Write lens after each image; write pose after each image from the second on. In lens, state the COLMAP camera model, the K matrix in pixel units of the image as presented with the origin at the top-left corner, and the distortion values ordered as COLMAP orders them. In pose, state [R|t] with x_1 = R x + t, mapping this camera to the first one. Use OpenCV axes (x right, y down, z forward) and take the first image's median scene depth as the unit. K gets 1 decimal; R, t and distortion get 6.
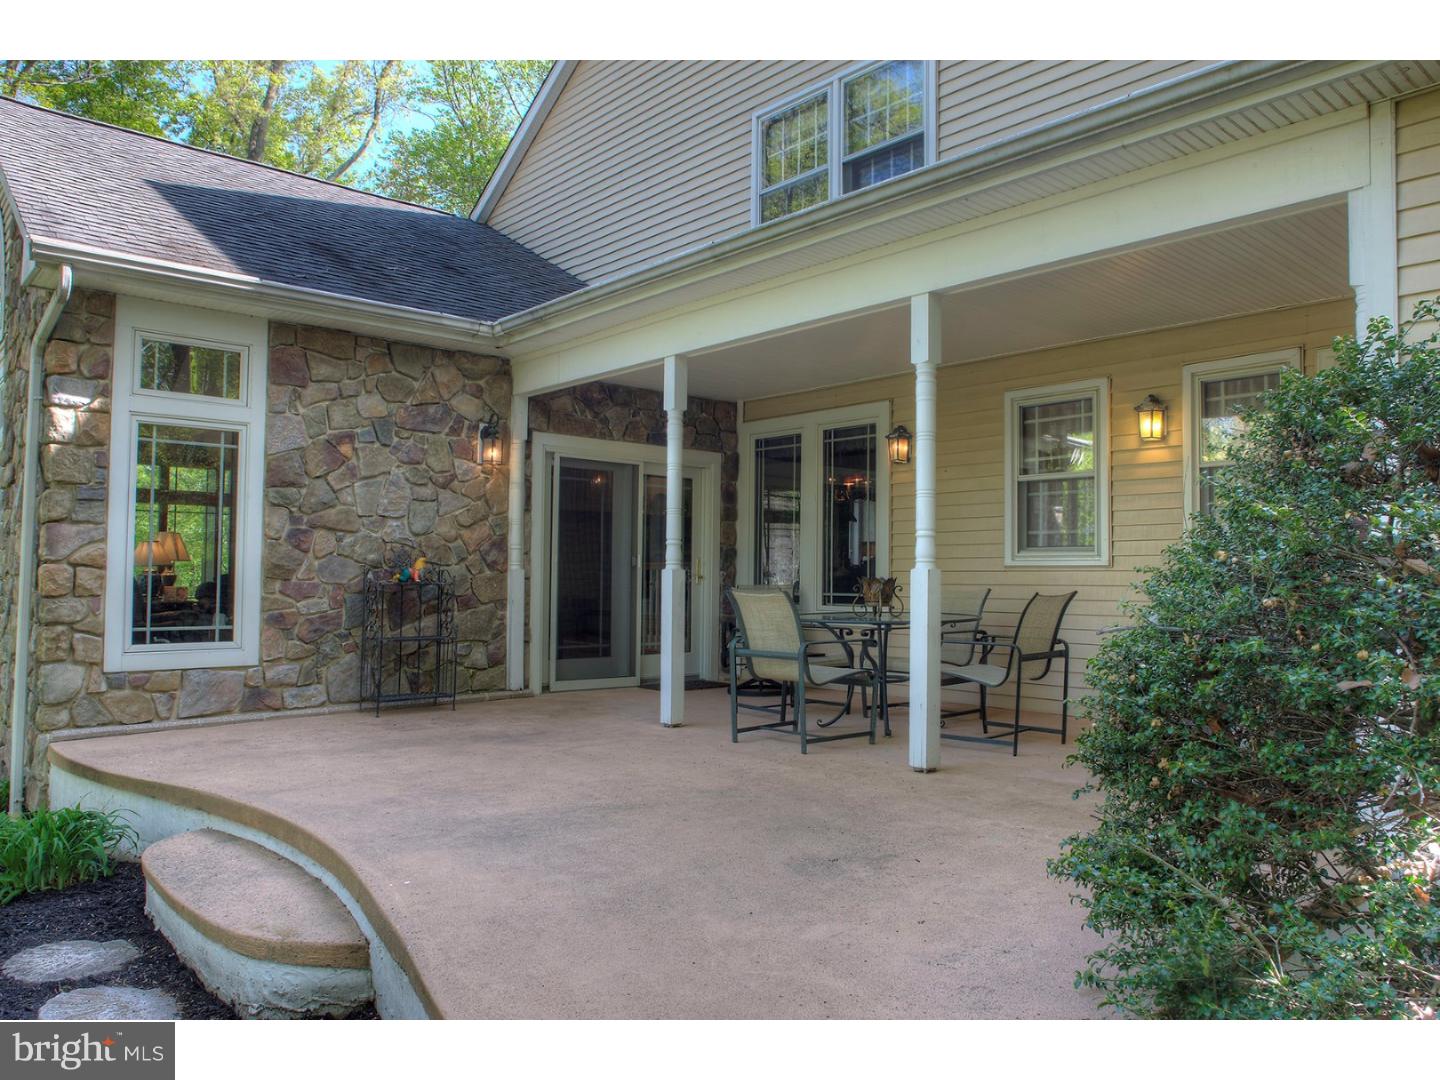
lens RADIAL K [[1055.0, 0, 720.0], [0, 1055.0, 540.0], [0, 0, 1]] dist [-0.005698, -0.001408]
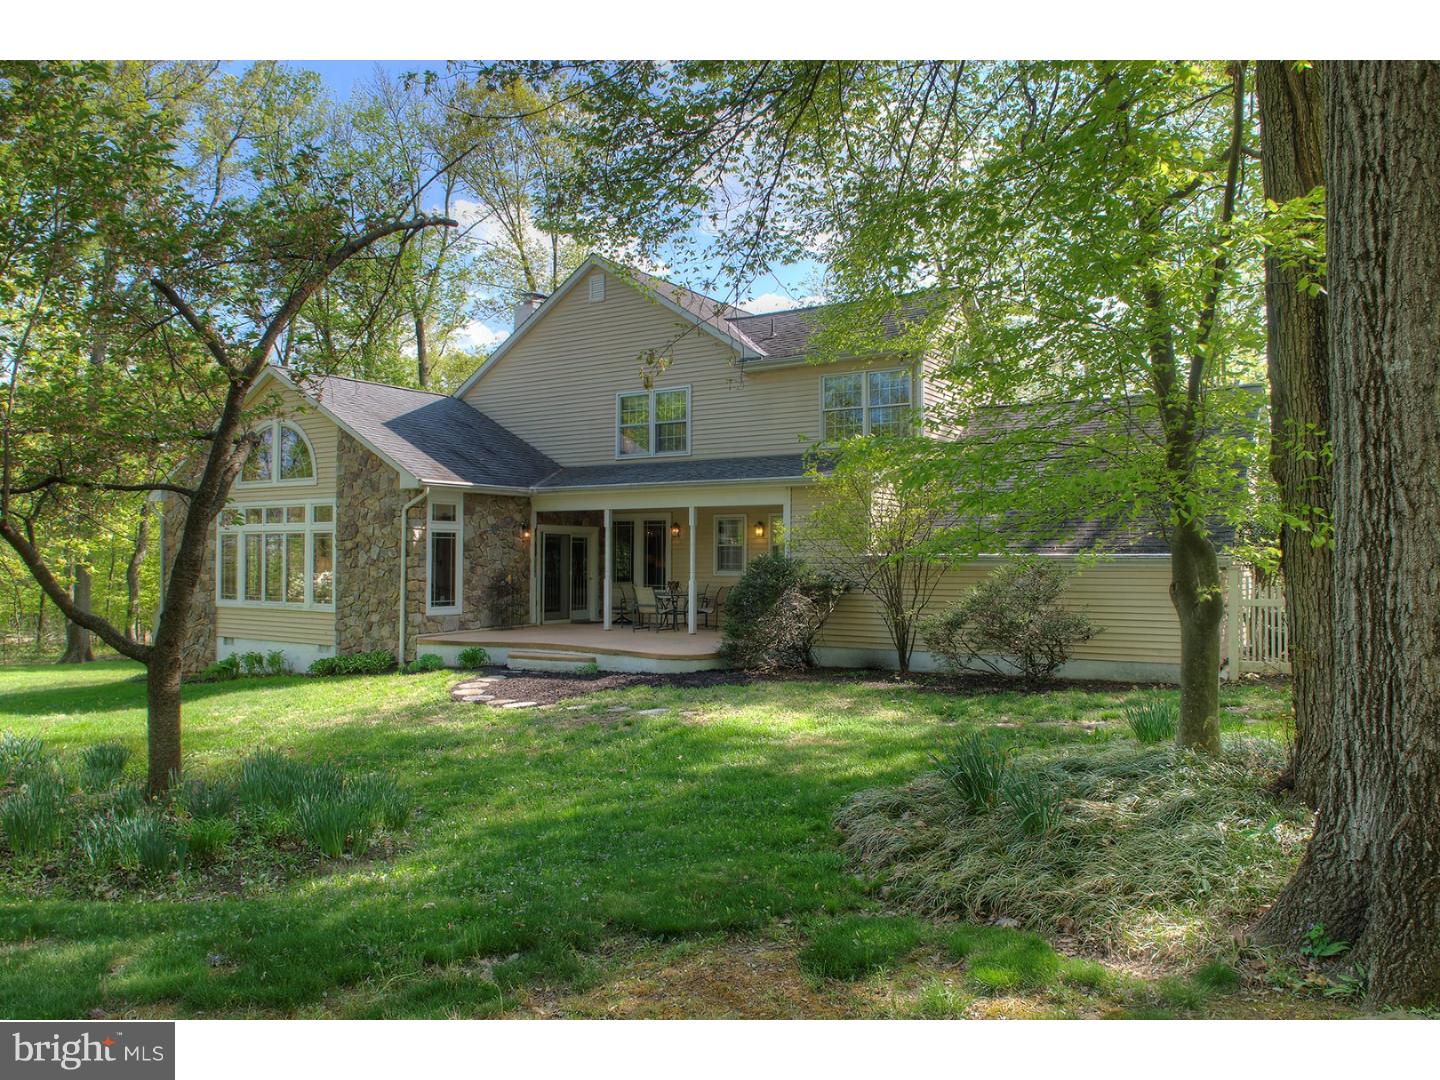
lens RADIAL K [[1055.0, 0, 720.0], [0, 1055.0, 540.0], [0, 0, 1]] dist [-0.005698, -0.001408]
pose [[0.964526, 0.000303, 0.263988, -0.481878], [-0.005022, 0.999839, 0.017198, -0.126305], [-0.263940, -0.017914, 0.964373, -1.814841]]
